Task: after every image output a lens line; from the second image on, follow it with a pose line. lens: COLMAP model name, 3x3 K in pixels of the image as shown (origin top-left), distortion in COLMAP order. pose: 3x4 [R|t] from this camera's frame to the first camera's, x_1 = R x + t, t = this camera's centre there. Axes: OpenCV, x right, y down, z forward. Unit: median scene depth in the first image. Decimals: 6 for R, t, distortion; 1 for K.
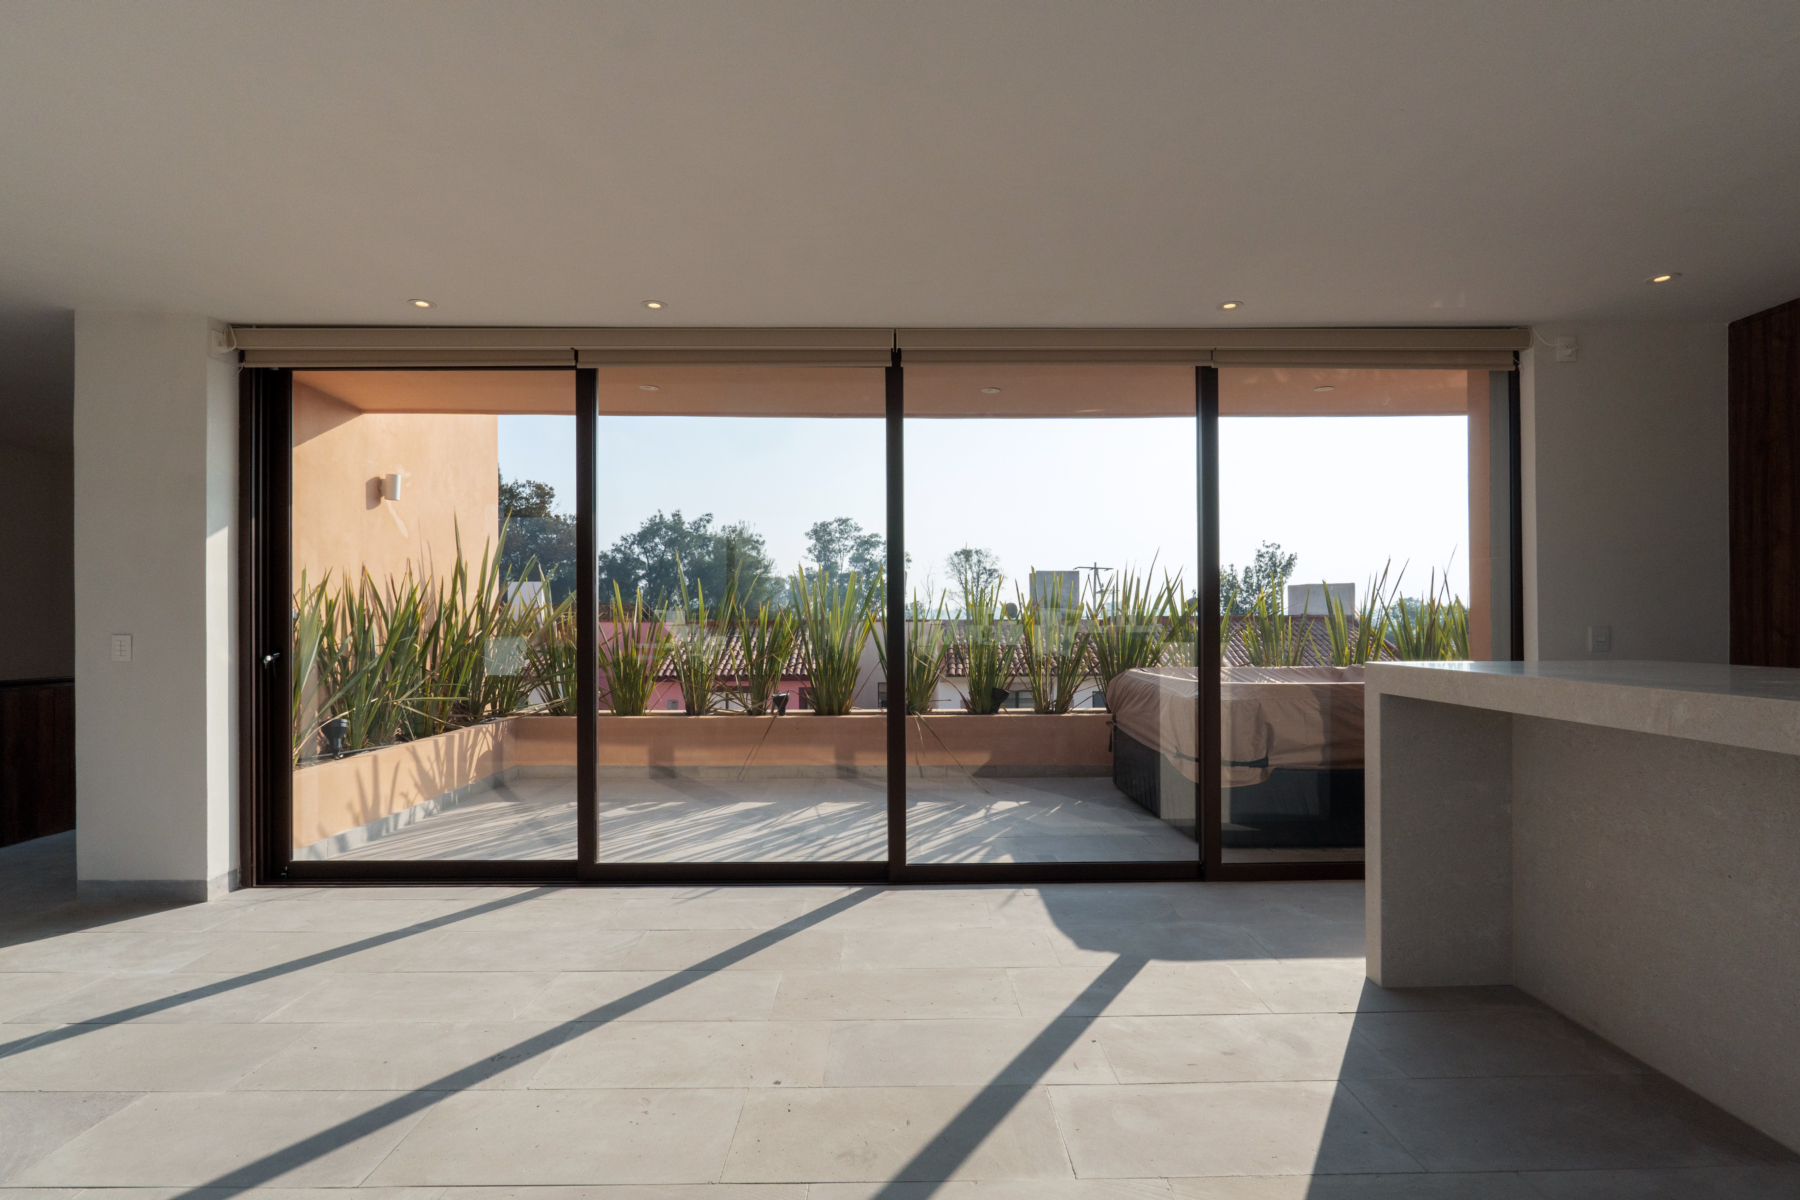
lens RADIAL K [[910.7, 0, 926.9], [0, 910.7, 614.2], [0, 0, 1]] dist [-0.001037, 0.000150]
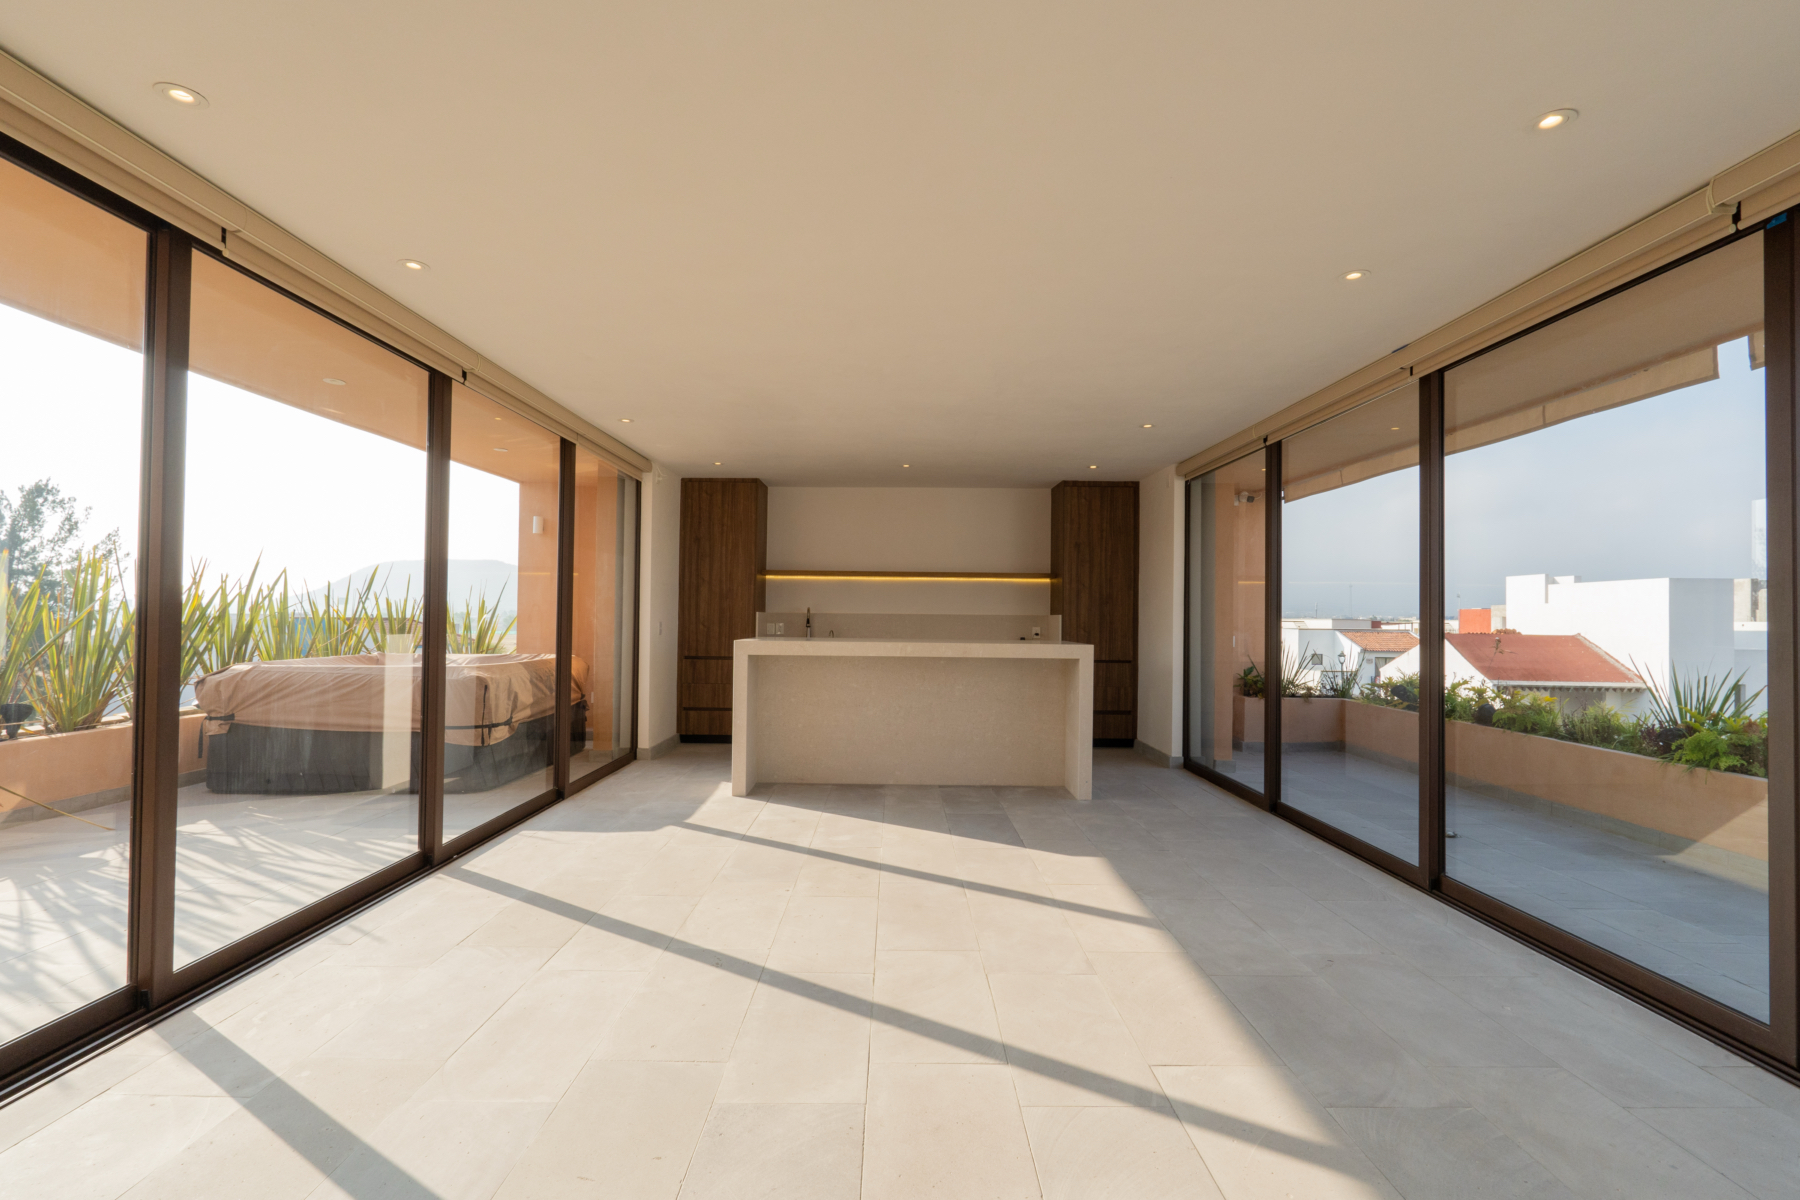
lens RADIAL K [[806.5, 0, 923.0], [0, 806.5, 604.5], [0, 0, 1]] dist [-0.004518, -0.000056]
pose [[-0.004632, 0.016267, 0.999857, -1.046448], [-0.016981, 0.999722, -0.016343, -0.005135], [-0.999845, -0.017054, -0.004354, 0.466463]]
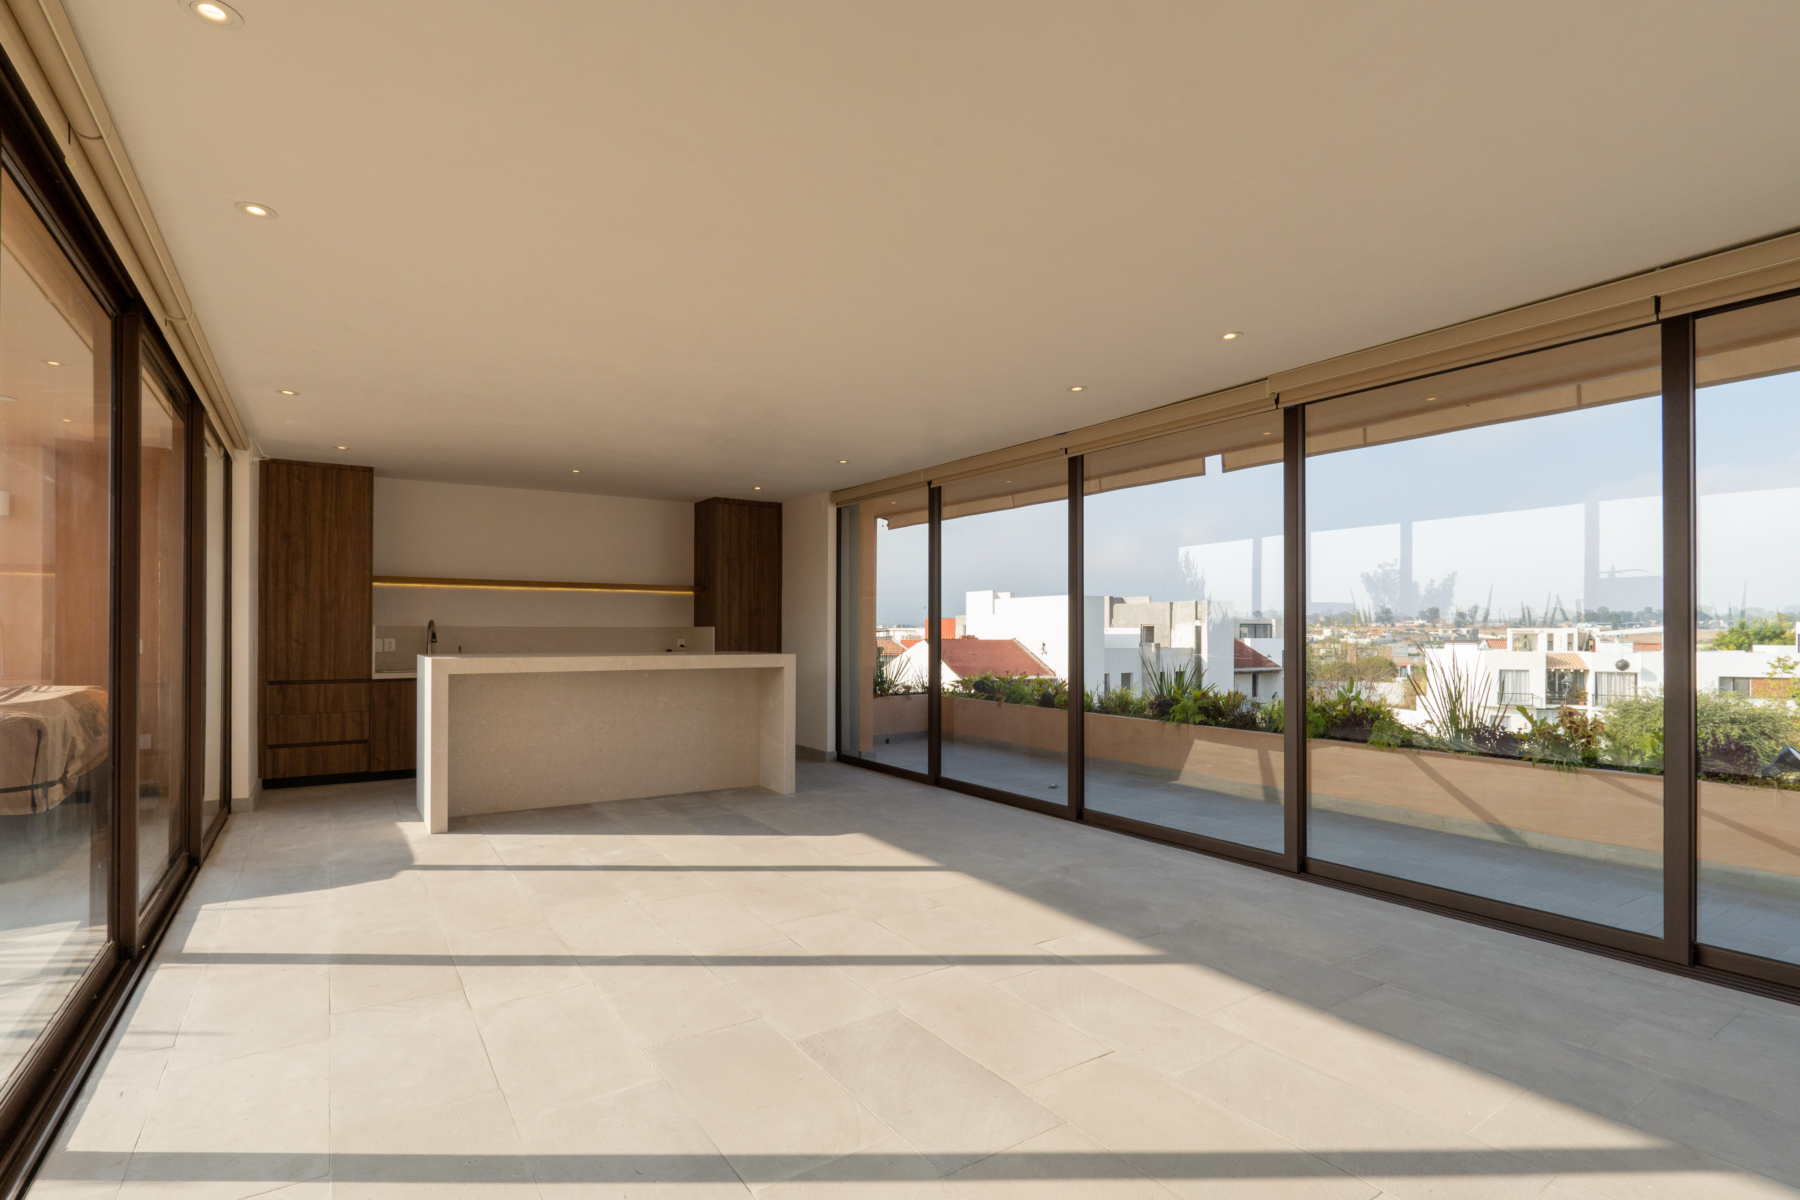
lens RADIAL K [[828.2, 0, 904.1], [0, 828.2, 627.9], [0, 0, 1]] dist [-0.002742, 0.000072]
pose [[-0.542872, 0.001137, 0.839815, -1.106000], [-0.007930, 0.999948, -0.006480, -0.004908], [-0.839778, -0.010177, -0.542834, 0.874878]]
